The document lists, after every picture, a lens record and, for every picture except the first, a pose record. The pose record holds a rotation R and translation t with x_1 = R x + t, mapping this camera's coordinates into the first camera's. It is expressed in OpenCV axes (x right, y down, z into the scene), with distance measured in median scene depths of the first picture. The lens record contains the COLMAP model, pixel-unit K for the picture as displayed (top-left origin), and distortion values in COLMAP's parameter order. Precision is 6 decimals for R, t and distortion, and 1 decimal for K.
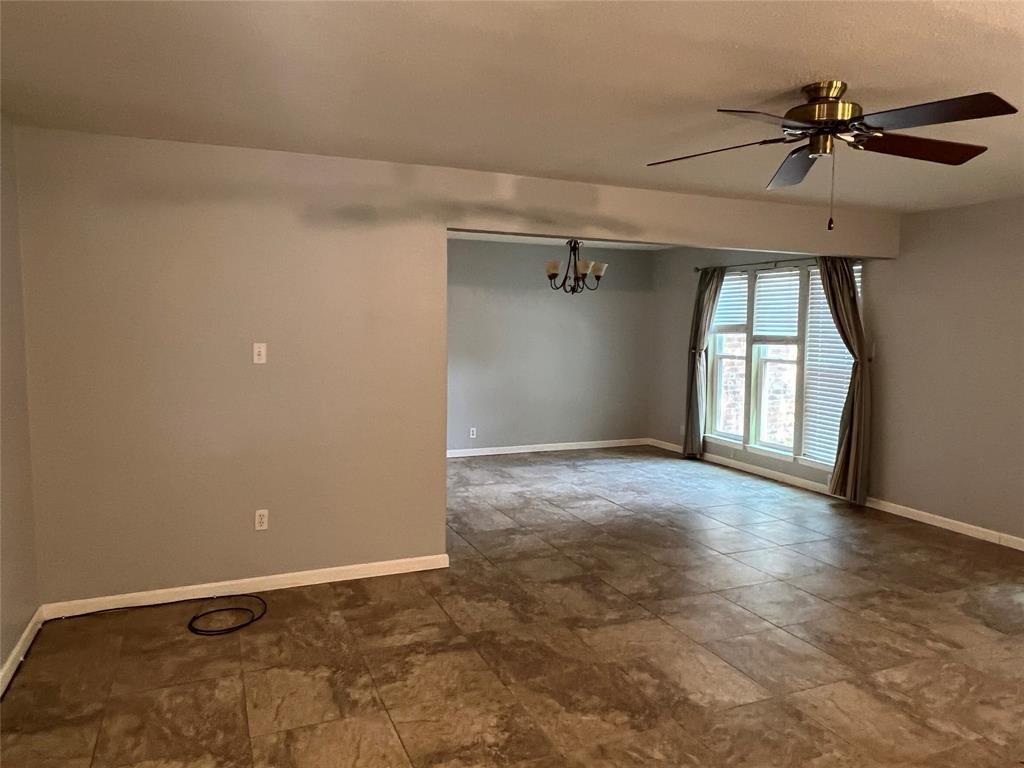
lens RADIAL K [[716.8, 0, 508.5], [0, 716.8, 382.2], [0, 0, 1]] dist [-0.029318, 0.005369]
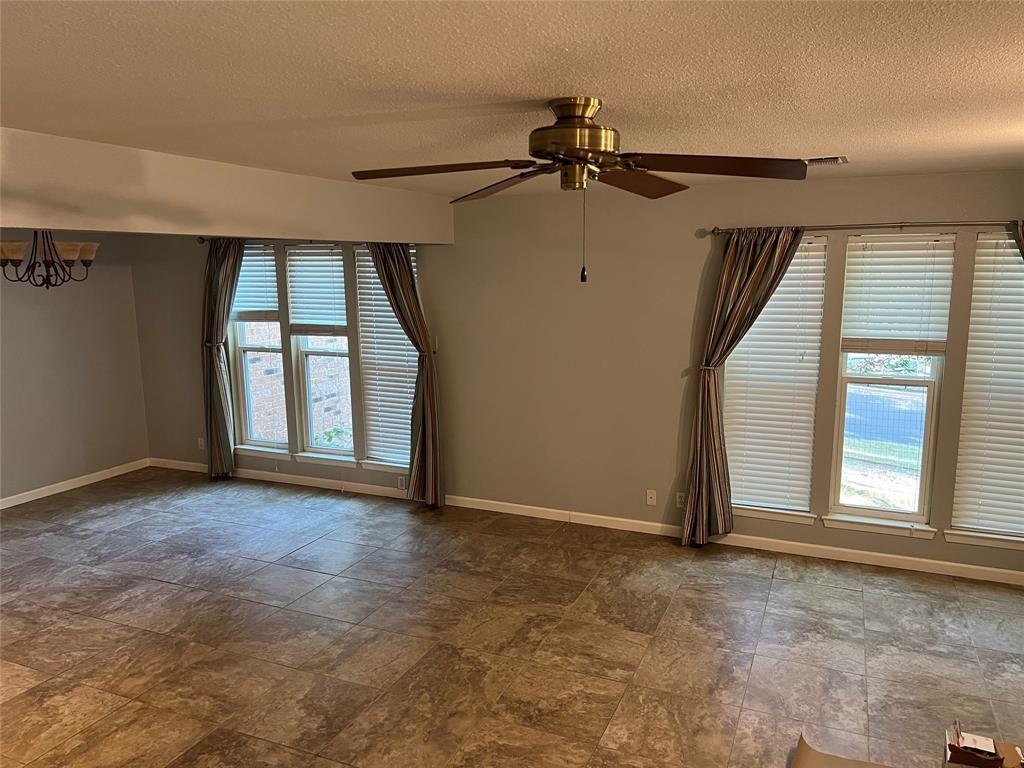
lens RADIAL K [[768.2, 0, 514.7], [0, 768.2, 386.9], [0, 0, 1]] dist [0.043522, -0.040777]
pose [[0.717769, -0.130301, 0.683980, -0.108988], [0.065420, 0.990608, 0.120063, -0.096493], [-0.693201, -0.041431, 0.719553, 0.190442]]
